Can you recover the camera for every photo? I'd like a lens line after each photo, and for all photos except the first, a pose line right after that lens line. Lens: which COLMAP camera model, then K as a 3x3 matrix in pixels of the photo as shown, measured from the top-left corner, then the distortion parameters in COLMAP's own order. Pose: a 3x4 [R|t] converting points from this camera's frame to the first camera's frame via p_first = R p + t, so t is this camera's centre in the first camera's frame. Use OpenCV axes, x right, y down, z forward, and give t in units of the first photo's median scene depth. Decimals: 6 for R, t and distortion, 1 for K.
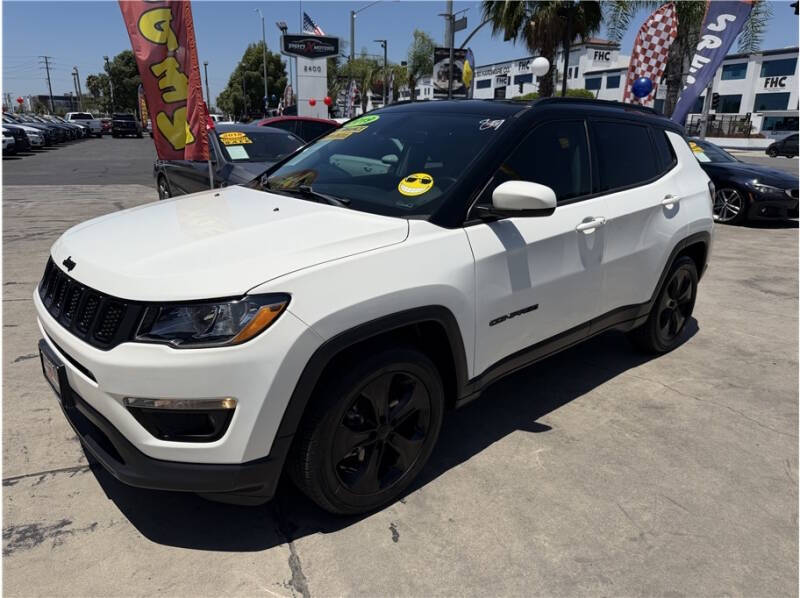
lens RADIAL K [[559.9, 0, 398.2], [0, 559.9, 302.6], [0, 0, 1]] dist [0.013666, -0.020328]
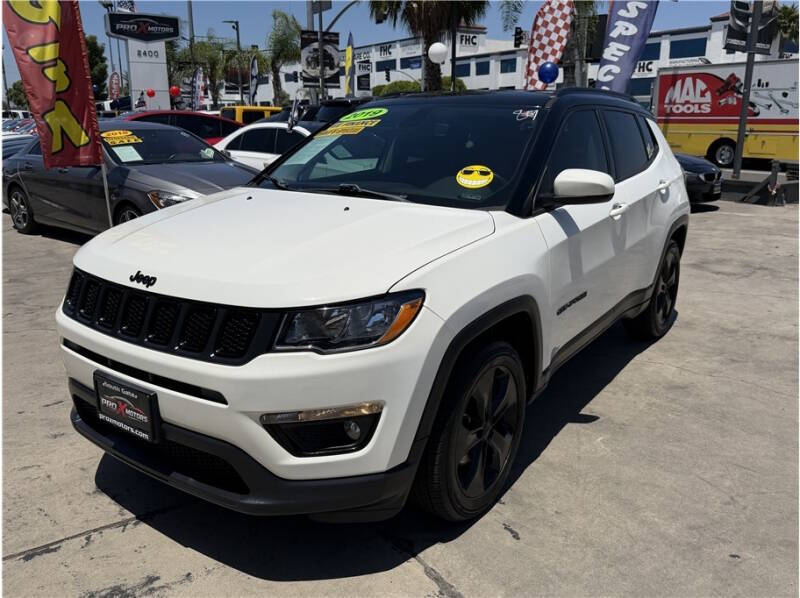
lens RADIAL K [[650.9, 0, 397.9], [0, 650.9, 294.2], [0, 0, 1]] dist [0.032863, -0.047640]
pose [[0.974644, -0.075986, 0.210464, -0.356311], [0.084783, 0.995850, -0.033082, 0.019584], [-0.207077, 0.050087, 0.977042, -0.073351]]
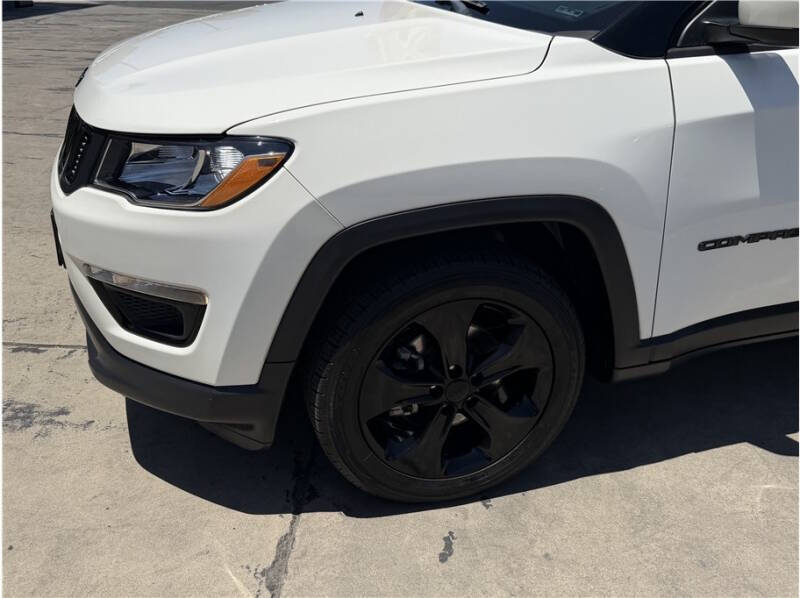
lens RADIAL K [[763.2, 0, 400.4], [0, 763.2, 302.0], [0, 0, 1]] dist [0.028934, 0.000000]
pose [[0.906135, 0.177903, -0.383758, 0.200160], [-0.123135, 0.978903, 0.163052, 0.004586], [0.404670, -0.100493, 0.908924, 0.195370]]
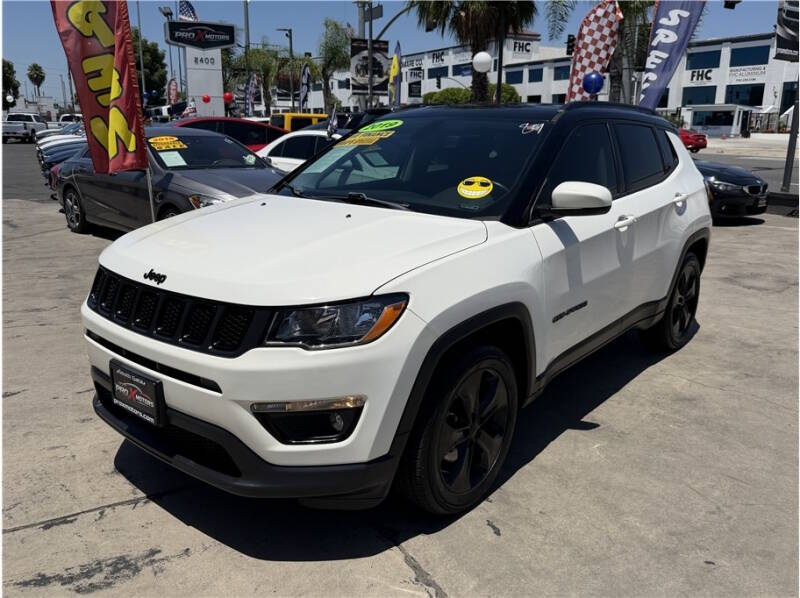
lens RADIAL K [[650.9, 0, 397.6], [0, 650.9, 295.8], [0, 0, 1]] dist [0.032863, -0.047640]
pose [[0.988953, -0.046706, 0.140679, -0.286182], [0.053513, 0.997553, -0.044997, 0.031703], [-0.138233, 0.052028, 0.989032, -0.144899]]
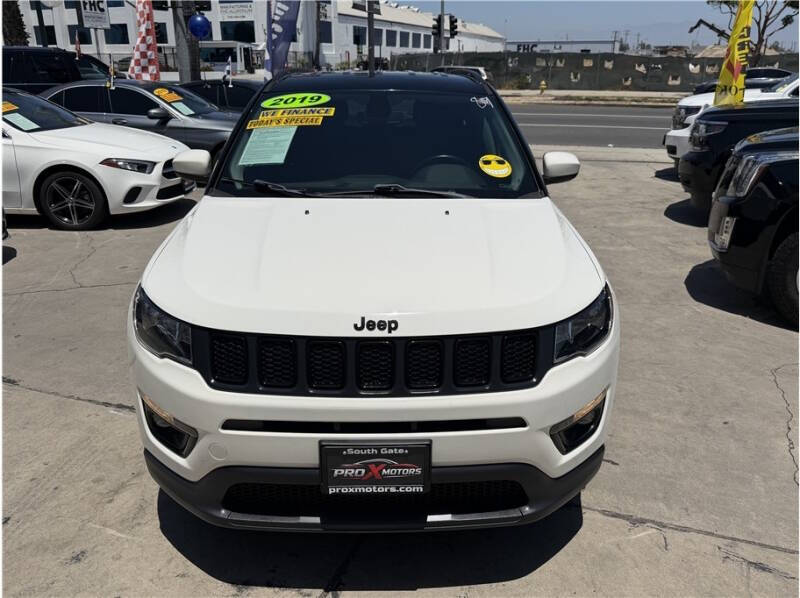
lens RADIAL K [[650.9, 0, 400.9], [0, 650.9, 306.4], [0, 0, 1]] dist [0.032863, -0.047640]
pose [[0.650677, -0.279585, 0.706011, -1.029120], [0.237483, 0.958037, 0.160518, -0.198511], [-0.721264, 0.063220, 0.689769, 0.300666]]
